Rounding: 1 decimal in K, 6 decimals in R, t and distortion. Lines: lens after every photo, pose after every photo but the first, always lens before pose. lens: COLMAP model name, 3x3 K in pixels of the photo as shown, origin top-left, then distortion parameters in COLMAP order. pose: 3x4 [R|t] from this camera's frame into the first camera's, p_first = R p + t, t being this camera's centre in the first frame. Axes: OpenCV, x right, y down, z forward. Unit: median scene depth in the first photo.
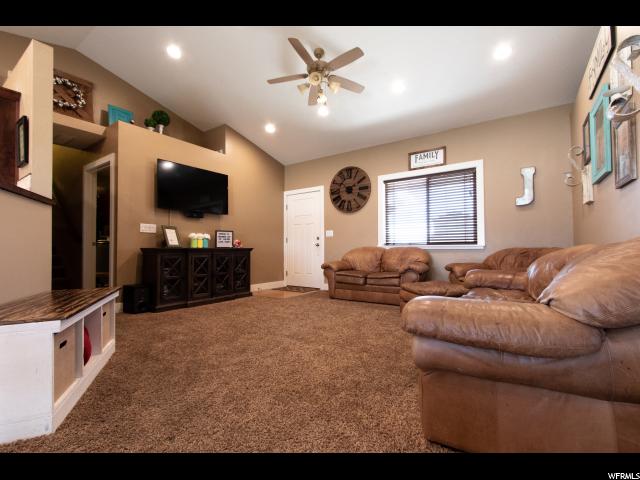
lens RADIAL K [[294.7, 0, 320.1], [0, 294.7, 240.0], [0, 0, 1]] dist [0.004969, 0.000443]
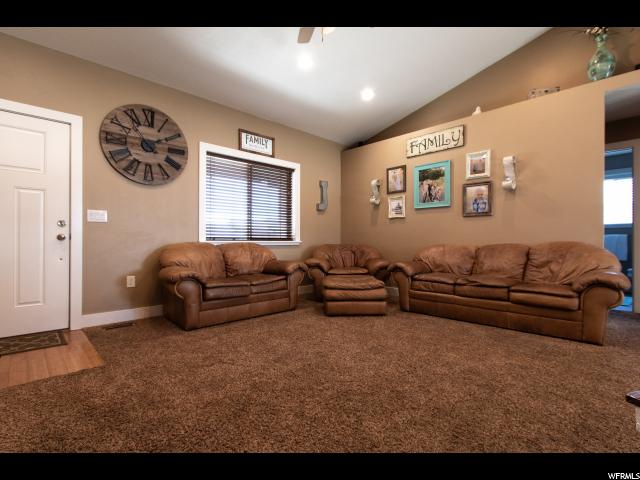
lens RADIAL K [[306.6, 0, 322.7], [0, 306.6, 241.2], [0, 0, 1]] dist [-0.005929, 0.001360]
pose [[0.191309, 0.007013, 0.981505, -0.501308], [-0.027798, 0.999612, -0.001724, 0.014117], [-0.981136, -0.026954, 0.191430, 0.618924]]
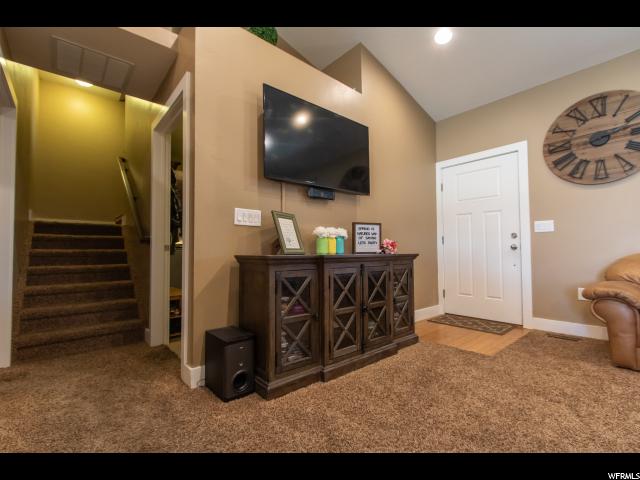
lens RADIAL K [[294.7, 0, 322.1], [0, 294.7, 239.5], [0, 0, 1]] dist [0.004969, 0.000443]
pose [[0.971852, -0.011921, -0.235289, -0.286963], [0.009220, 0.999878, -0.012577, 0.006373], [0.235410, 0.010053, 0.971844, 0.453080]]
